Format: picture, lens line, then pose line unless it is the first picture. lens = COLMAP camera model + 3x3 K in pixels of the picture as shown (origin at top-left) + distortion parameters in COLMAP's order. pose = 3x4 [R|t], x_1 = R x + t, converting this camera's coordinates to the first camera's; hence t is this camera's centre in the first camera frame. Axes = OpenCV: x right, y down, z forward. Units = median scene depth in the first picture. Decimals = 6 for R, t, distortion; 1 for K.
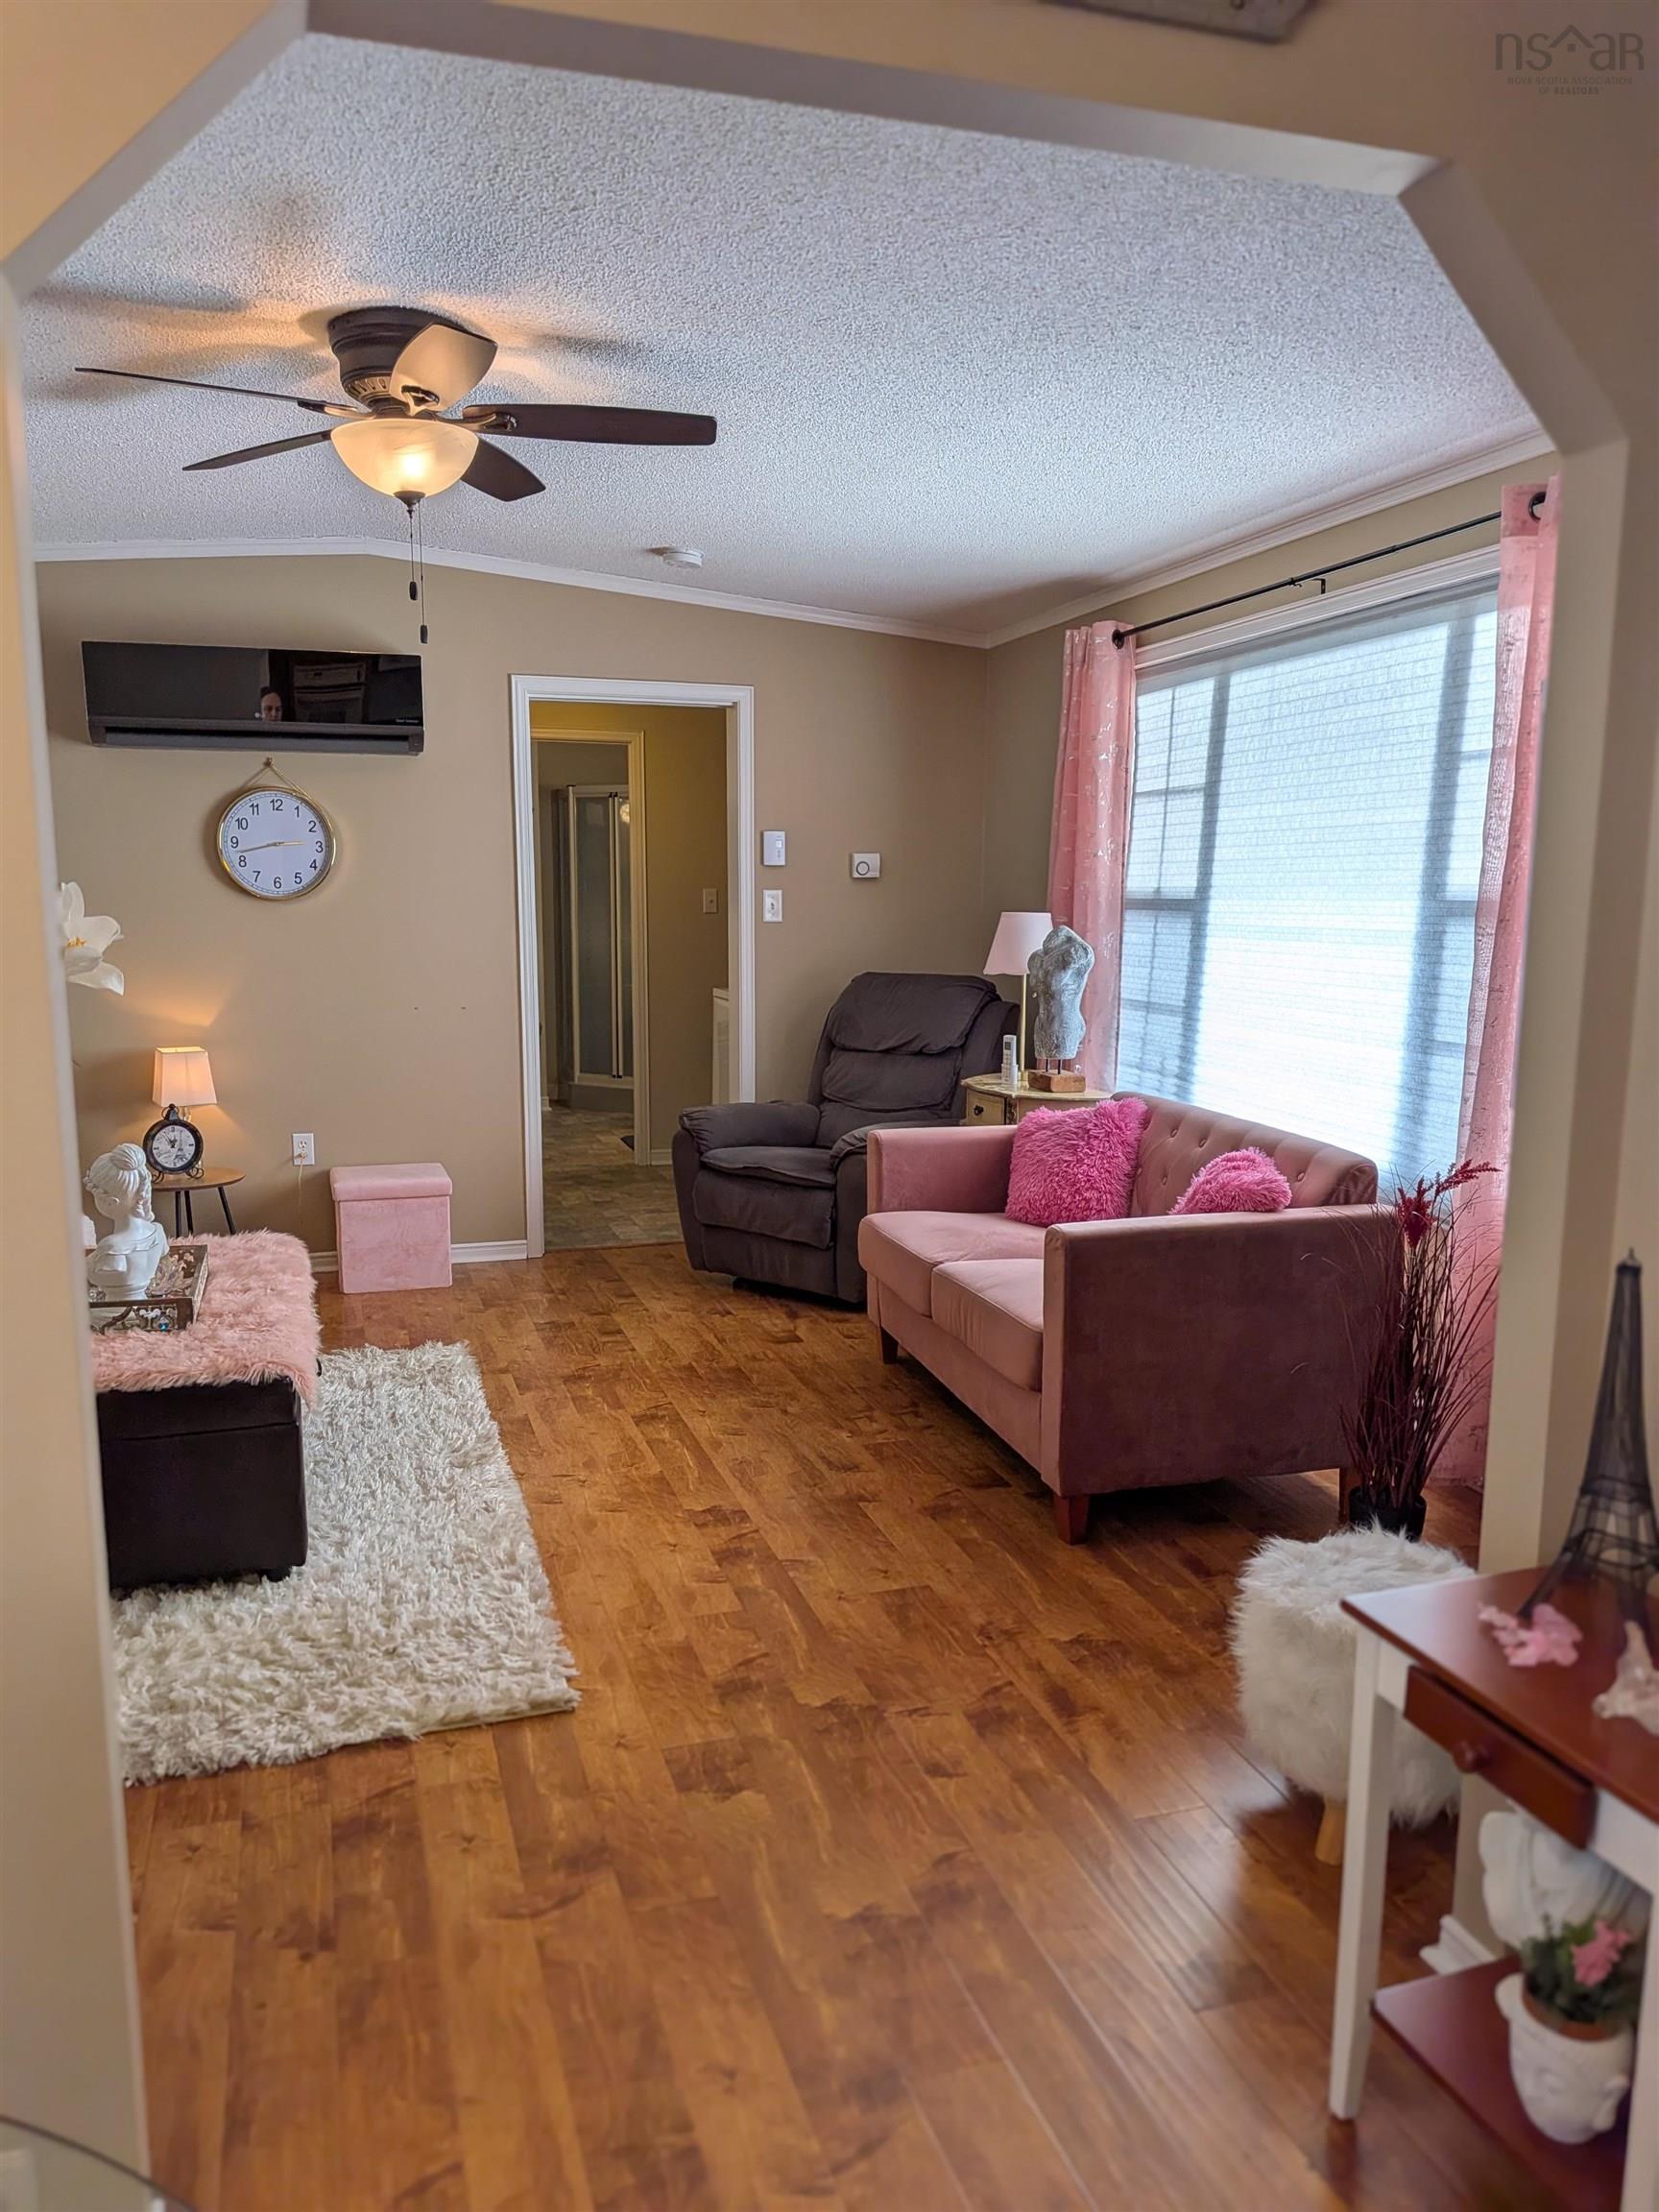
lens RADIAL K [[1608.0, 0, 828.3], [0, 1608.0, 1134.1], [0, 0, 1]] dist [0.076065, -0.129922]
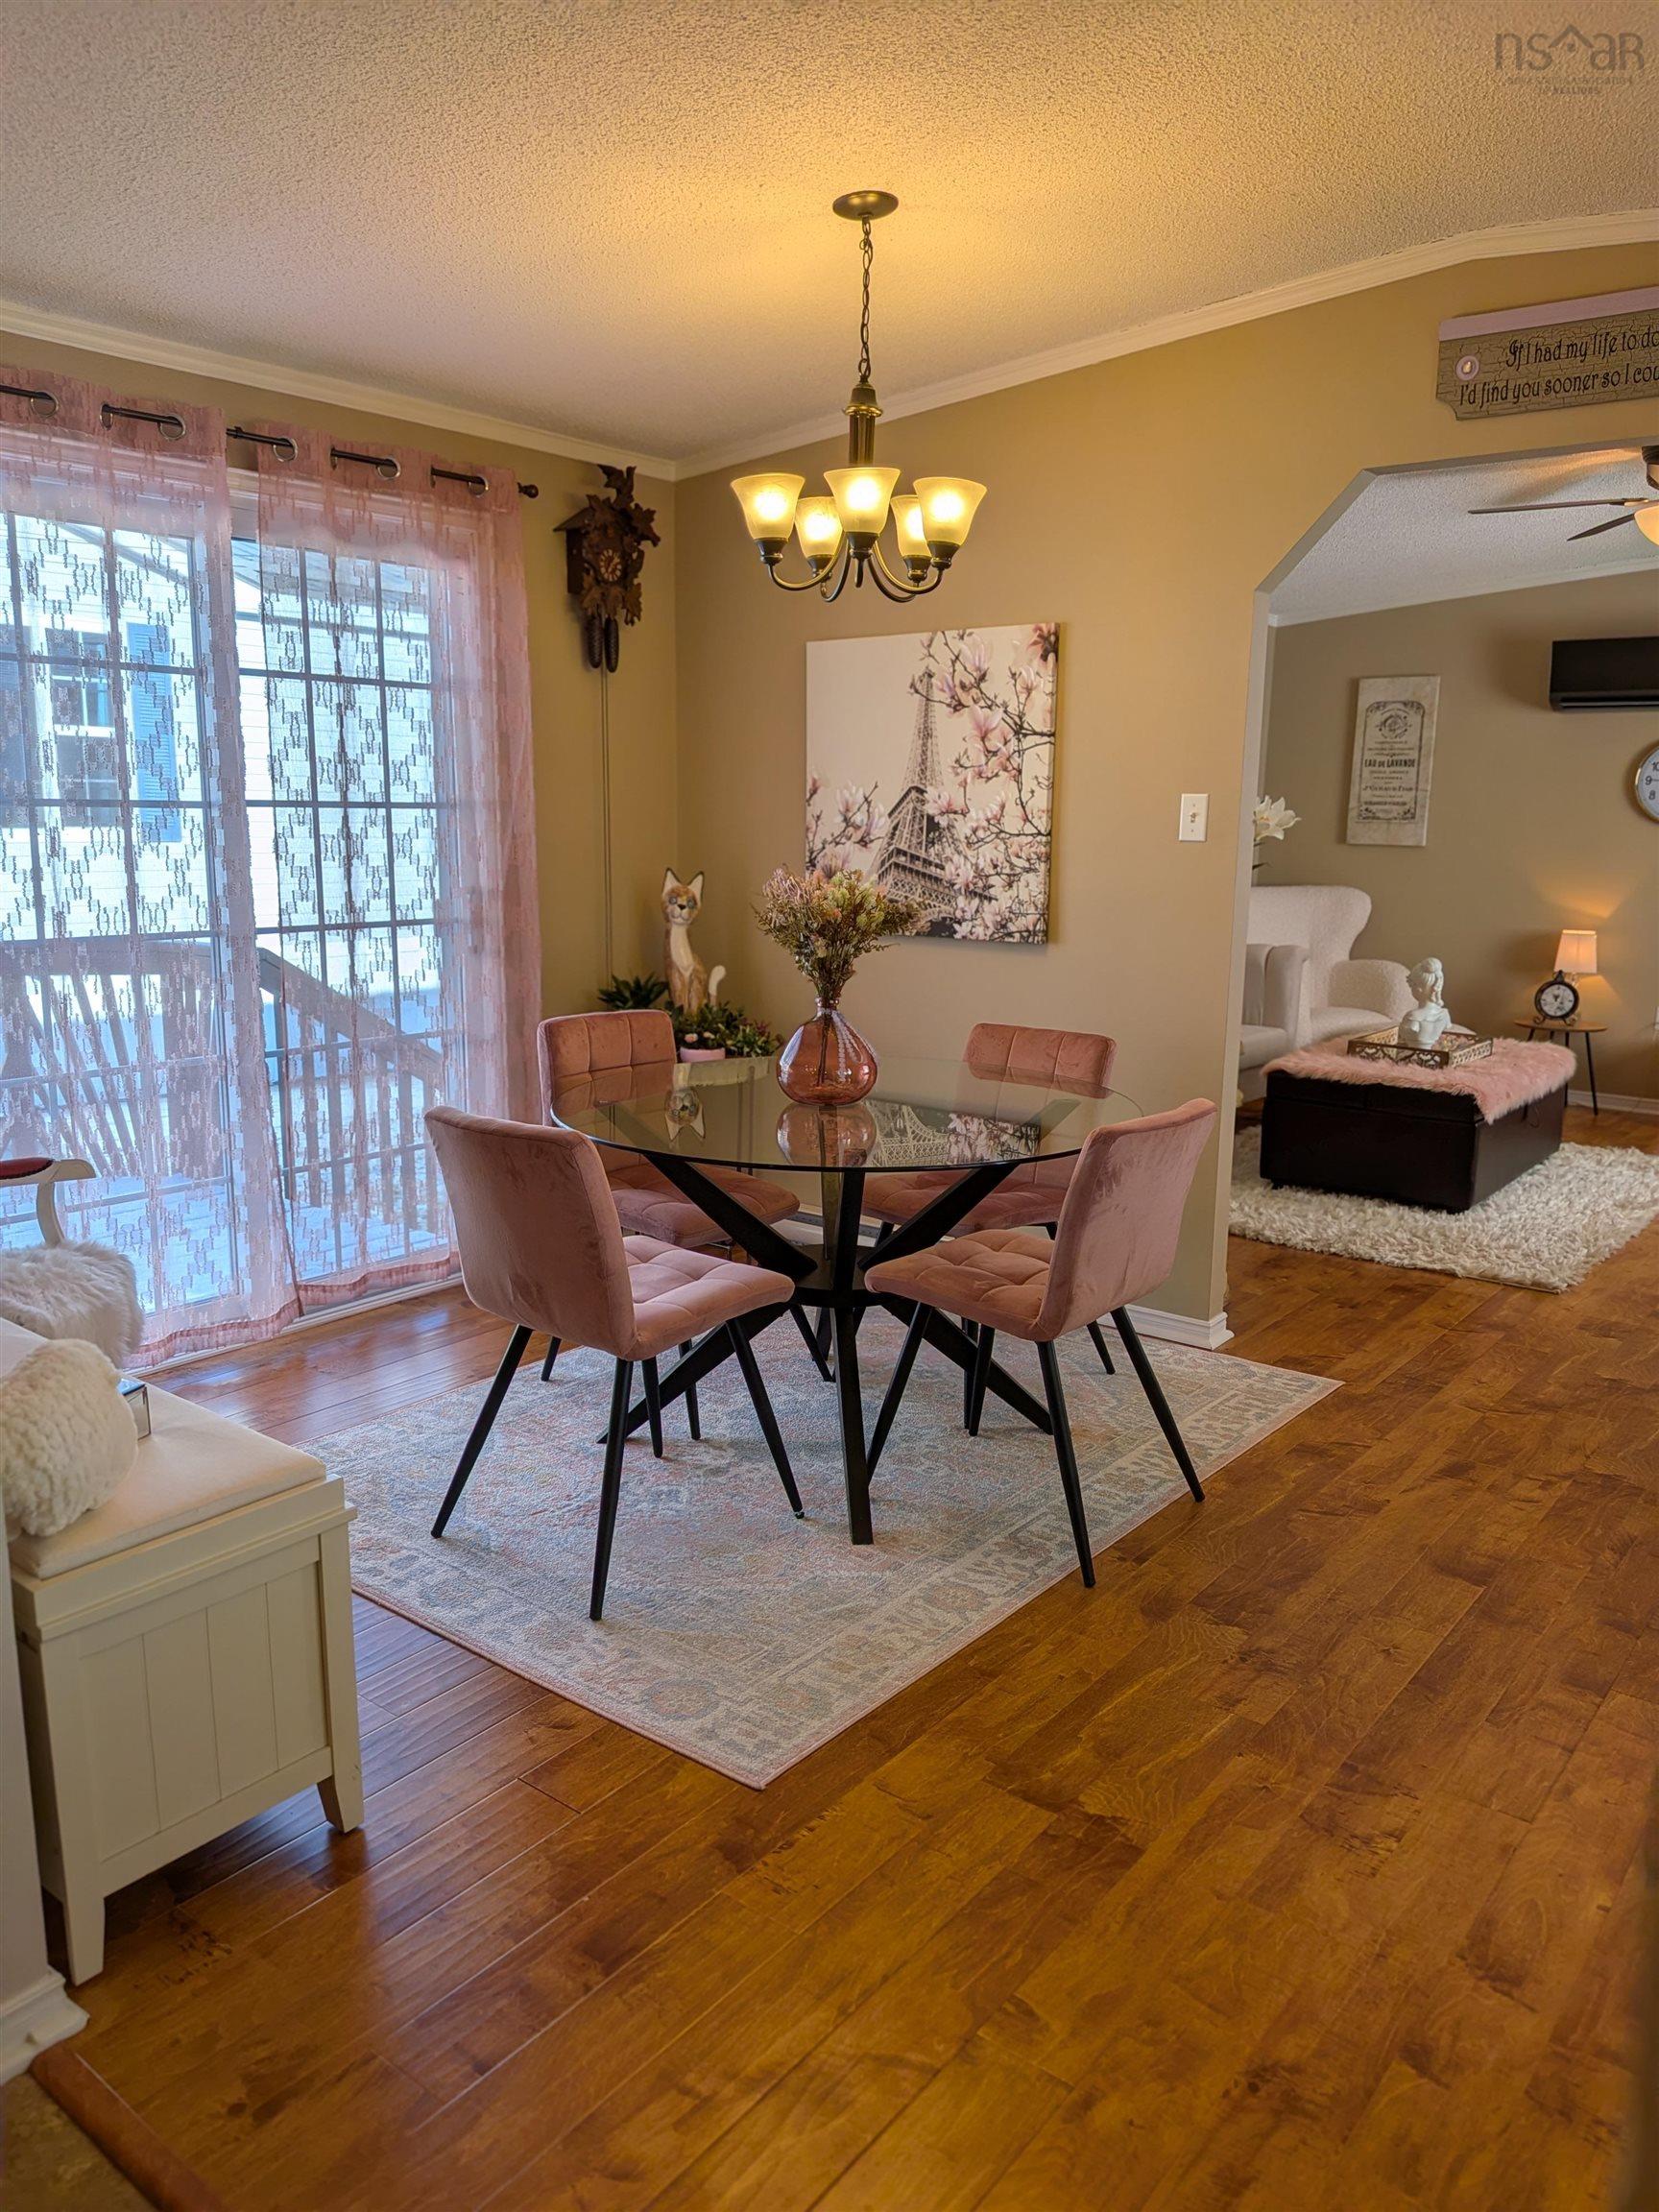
lens RADIAL K [[1563.4, 0, 779.1], [0, 1563.4, 1112.4], [0, 0, 1]] dist [0.046266, -0.114431]
pose [[0.542965, 0.161711, -0.824038, 0.560514], [-0.137509, 0.985159, 0.102724, 0.087165], [0.828420, 0.057537, 0.557144, -0.463458]]
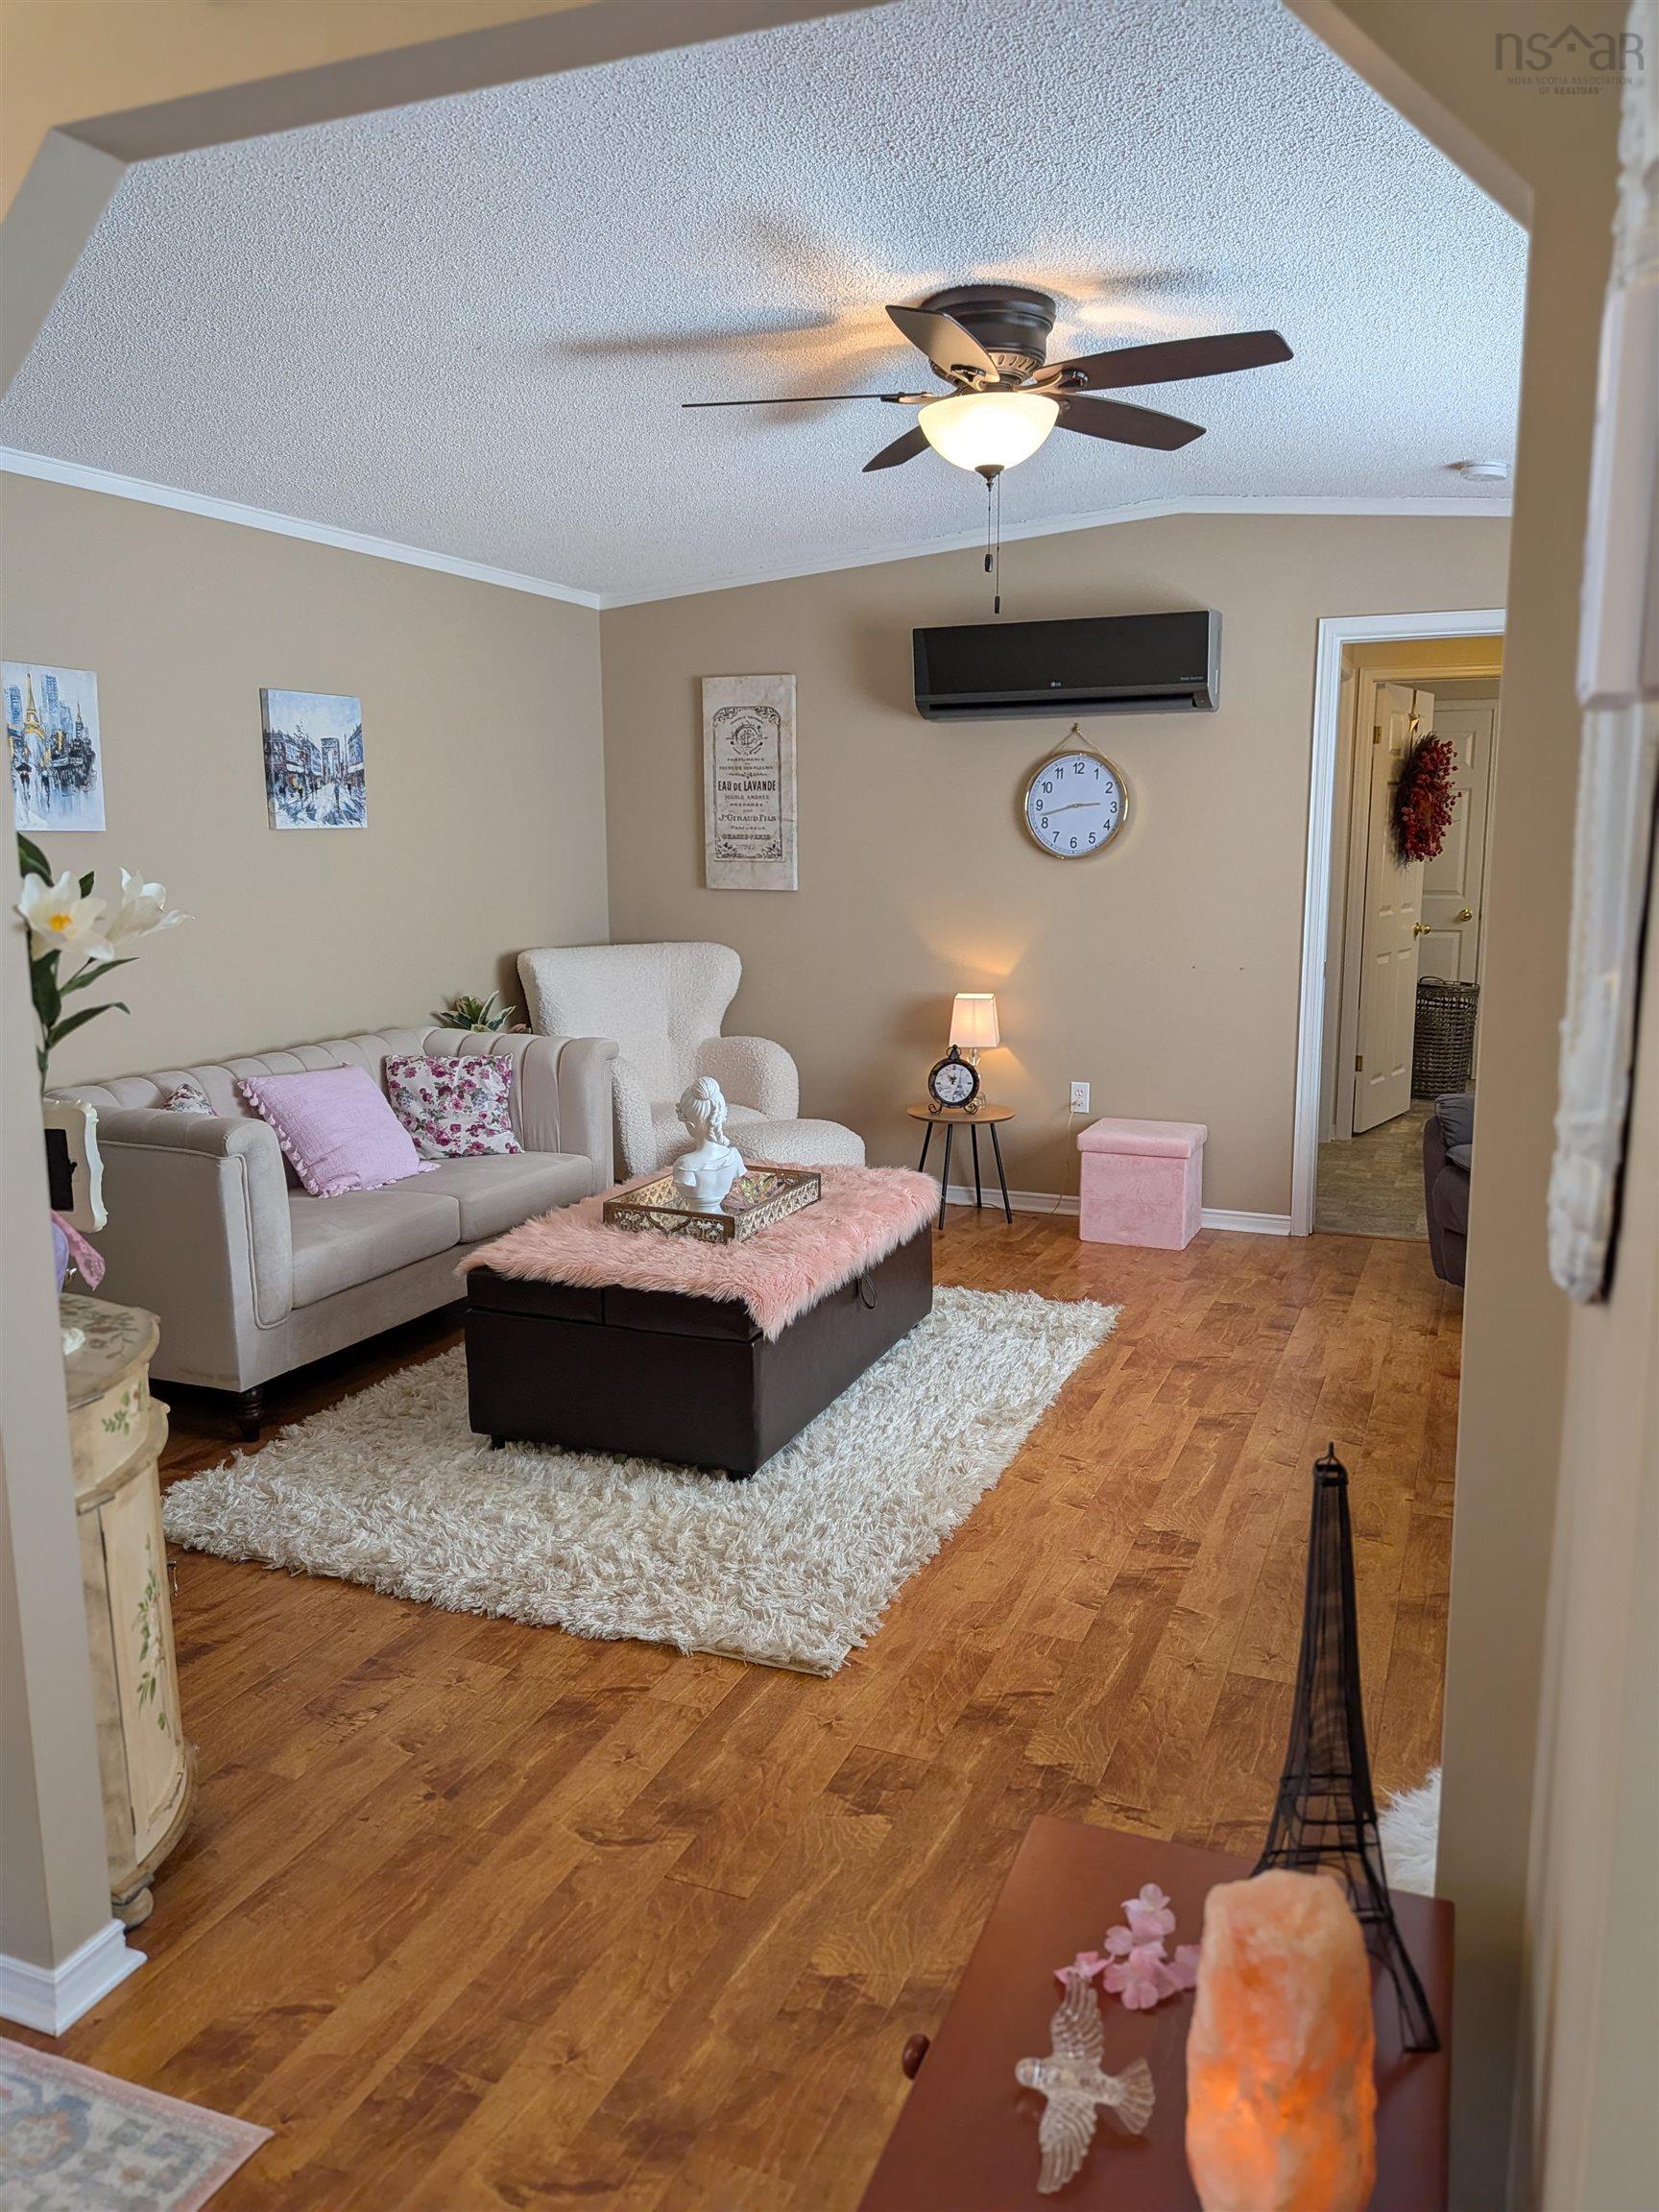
lens RADIAL K [[1597.3, 0, 836.5], [0, 1597.3, 1083.1], [0, 0, 1]] dist [0.101122, -0.167636]
pose [[0.769396, 0.095567, -0.631583, 0.346164], [-0.093132, 0.994962, 0.037098, -0.039230], [0.631947, 0.030278, 0.774420, 0.167482]]
